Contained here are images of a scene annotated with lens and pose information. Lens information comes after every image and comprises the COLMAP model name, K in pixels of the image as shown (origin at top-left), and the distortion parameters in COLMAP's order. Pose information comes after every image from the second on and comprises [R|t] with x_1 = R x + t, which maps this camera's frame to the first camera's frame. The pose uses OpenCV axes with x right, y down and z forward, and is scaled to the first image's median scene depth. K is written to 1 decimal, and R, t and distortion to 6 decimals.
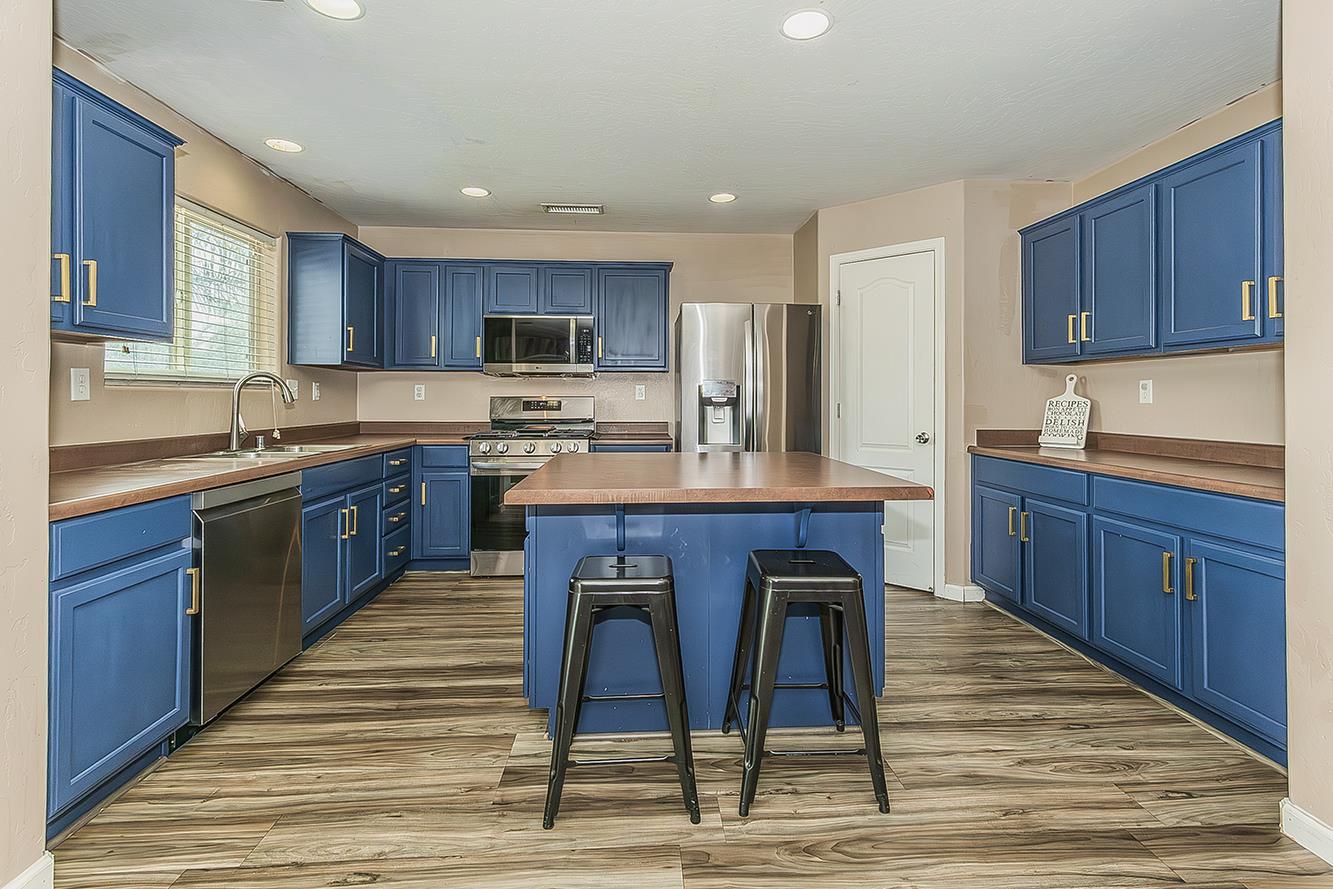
lens RADIAL K [[635.3, 0, 677.0], [0, 635.3, 394.9], [0, 0, 1]] dist [0.006435, 0.000034]
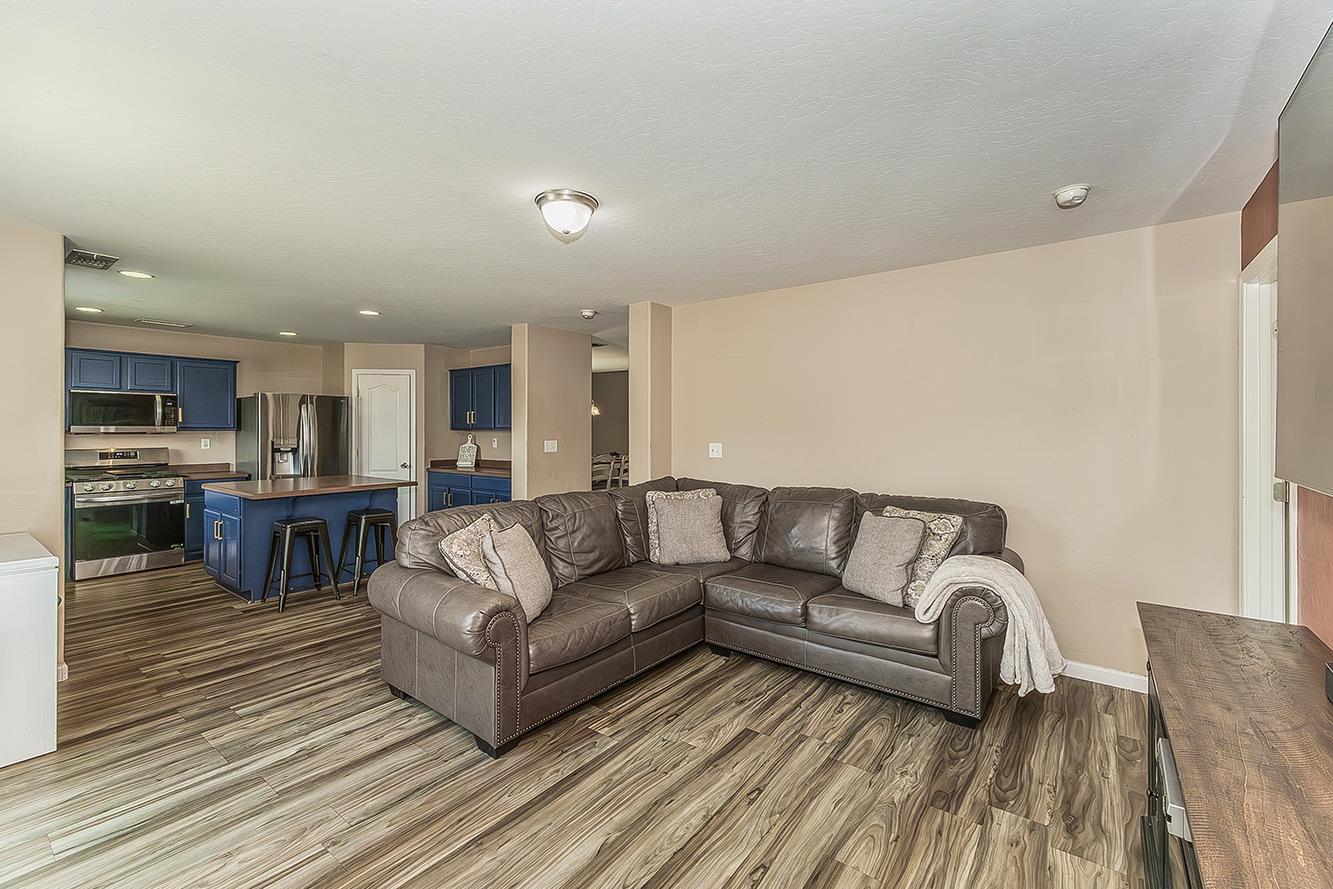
lens RADIAL K [[561.6, 0, 662.9], [0, 561.6, 428.9], [0, 0, 1]] dist [0.012031, -0.003244]
pose [[0.666841, -0.000024, 0.745200, -0.422480], [-0.003698, 0.999988, 0.003341, -0.060842], [-0.745191, -0.004983, 0.666832, -0.856749]]
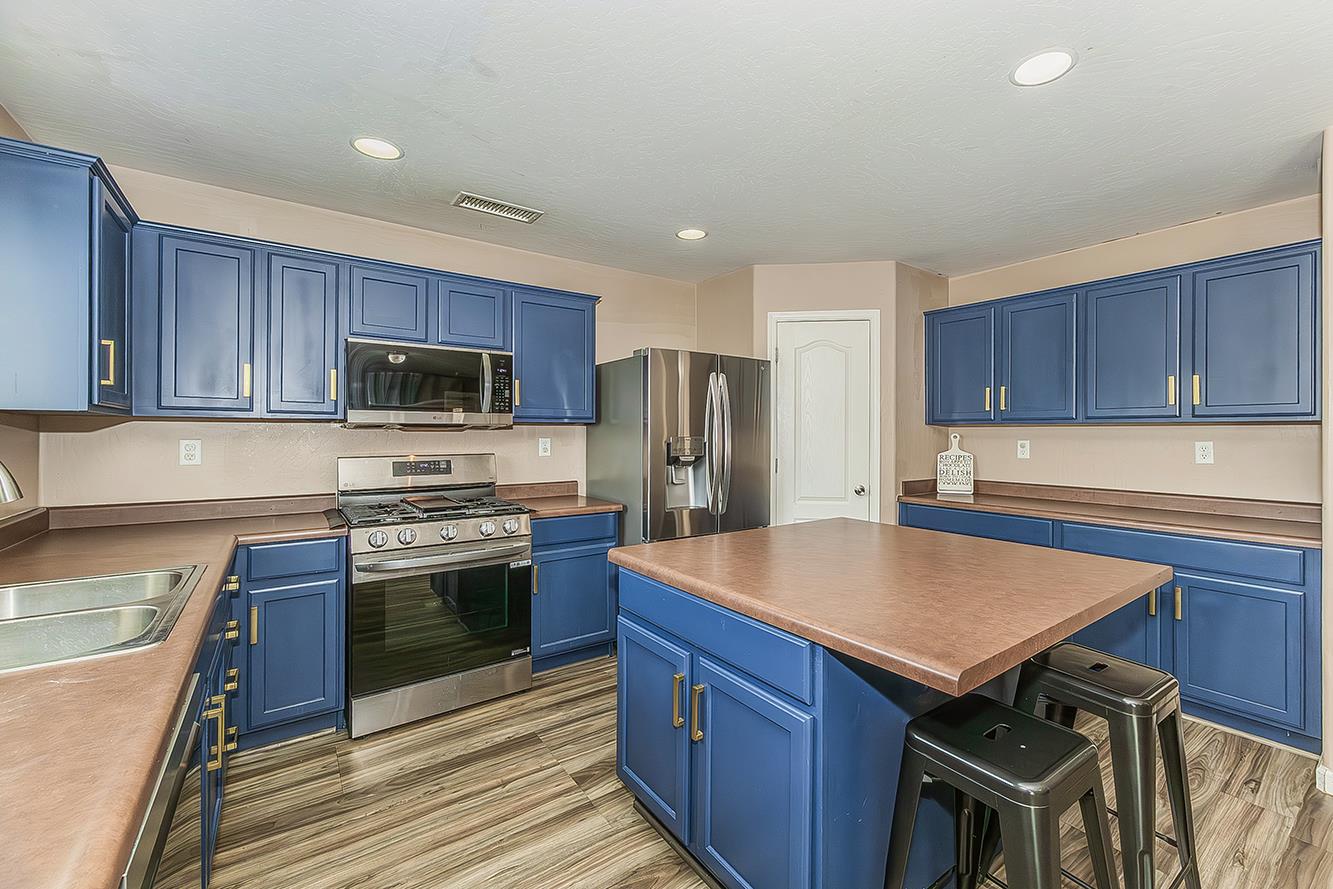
lens RADIAL K [[561.6, 0, 714.8], [0, 561.6, 430.4], [0, 0, 1]] dist [0.012031, -0.003244]
pose [[0.829177, 0.004268, 0.558970, -0.367332], [-0.003709, 0.999991, -0.002132, -0.032772], [-0.558974, -0.000305, 0.829185, 0.340025]]
